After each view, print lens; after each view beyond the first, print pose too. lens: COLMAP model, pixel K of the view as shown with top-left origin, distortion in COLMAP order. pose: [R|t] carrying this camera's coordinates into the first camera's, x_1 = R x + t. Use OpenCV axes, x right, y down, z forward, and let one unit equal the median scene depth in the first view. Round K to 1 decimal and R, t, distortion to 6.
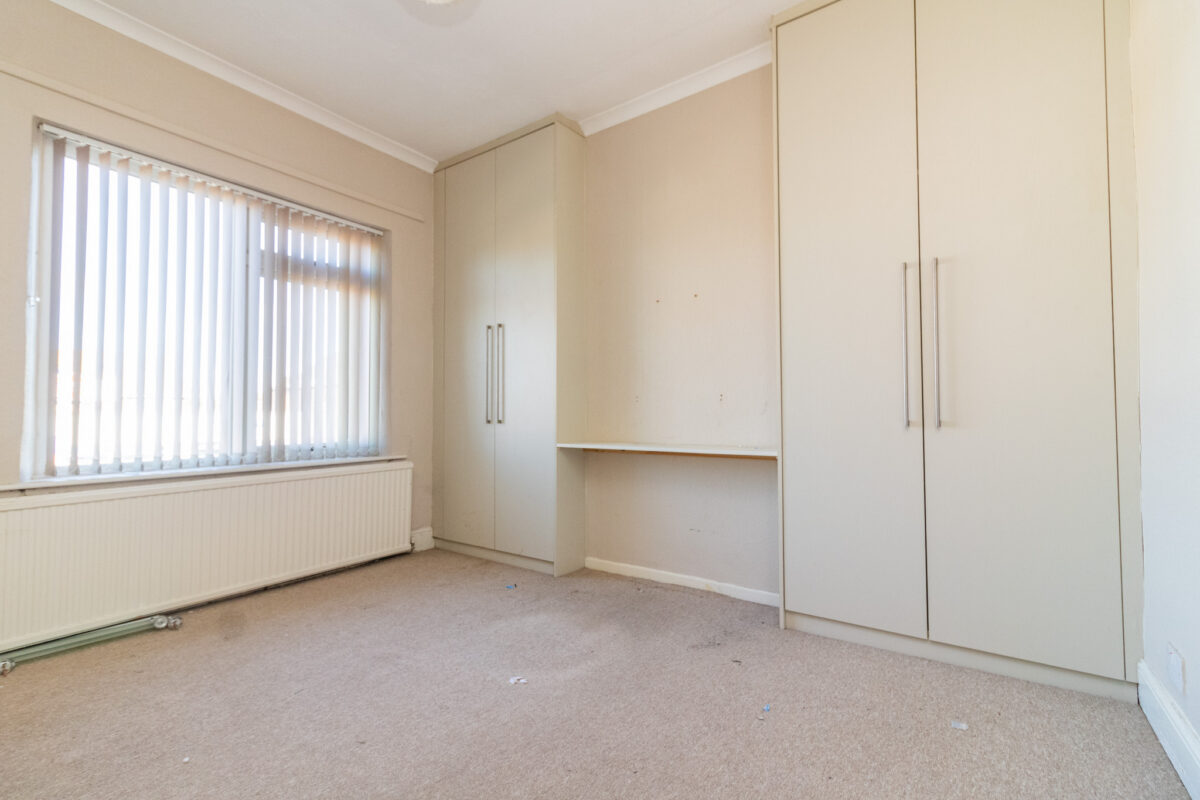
lens RADIAL K [[568.4, 0, 601.3], [0, 568.4, 393.6], [0, 0, 1]] dist [-0.000655, 0.000520]
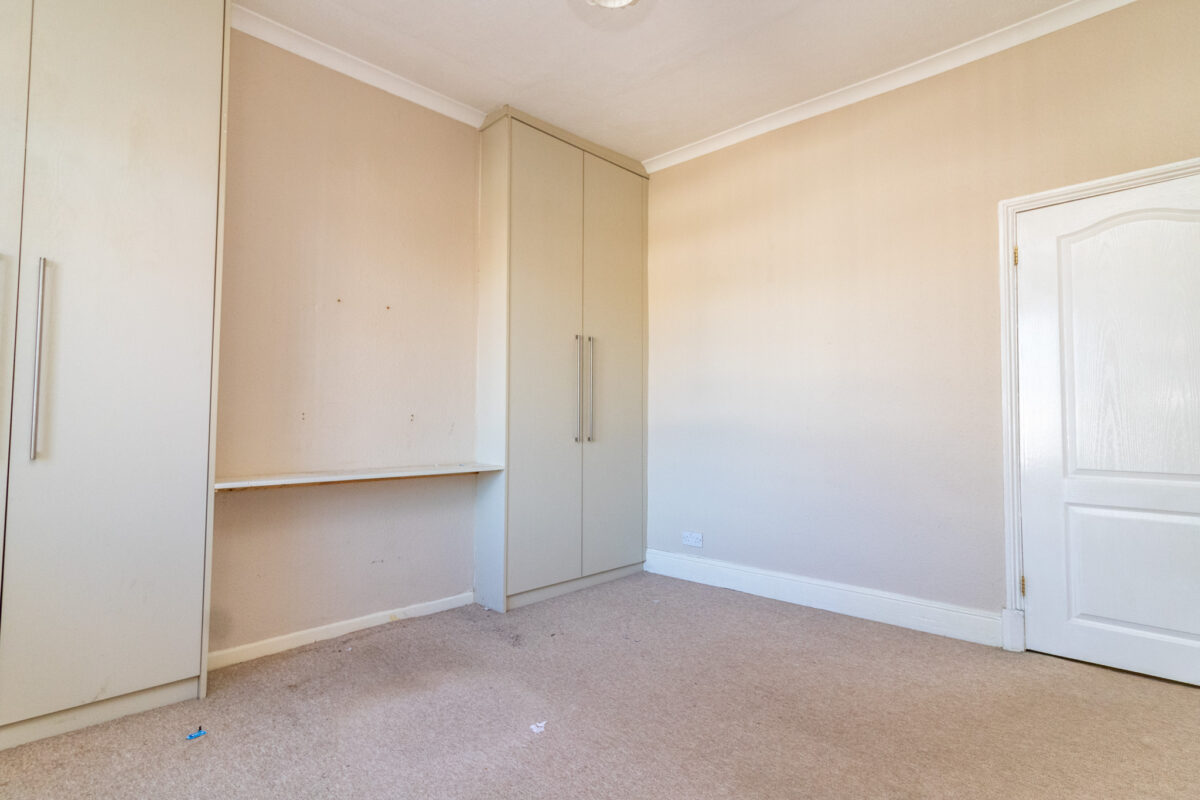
lens RADIAL K [[560.1, 0, 581.9], [0, 560.1, 409.0], [0, 0, 1]] dist [-0.000169, 0.000093]
pose [[0.163969, 0.043911, 0.985488, -0.759431], [-0.020118, 0.998950, -0.041164, 0.025700], [-0.986260, -0.013077, 0.164680, 0.586013]]
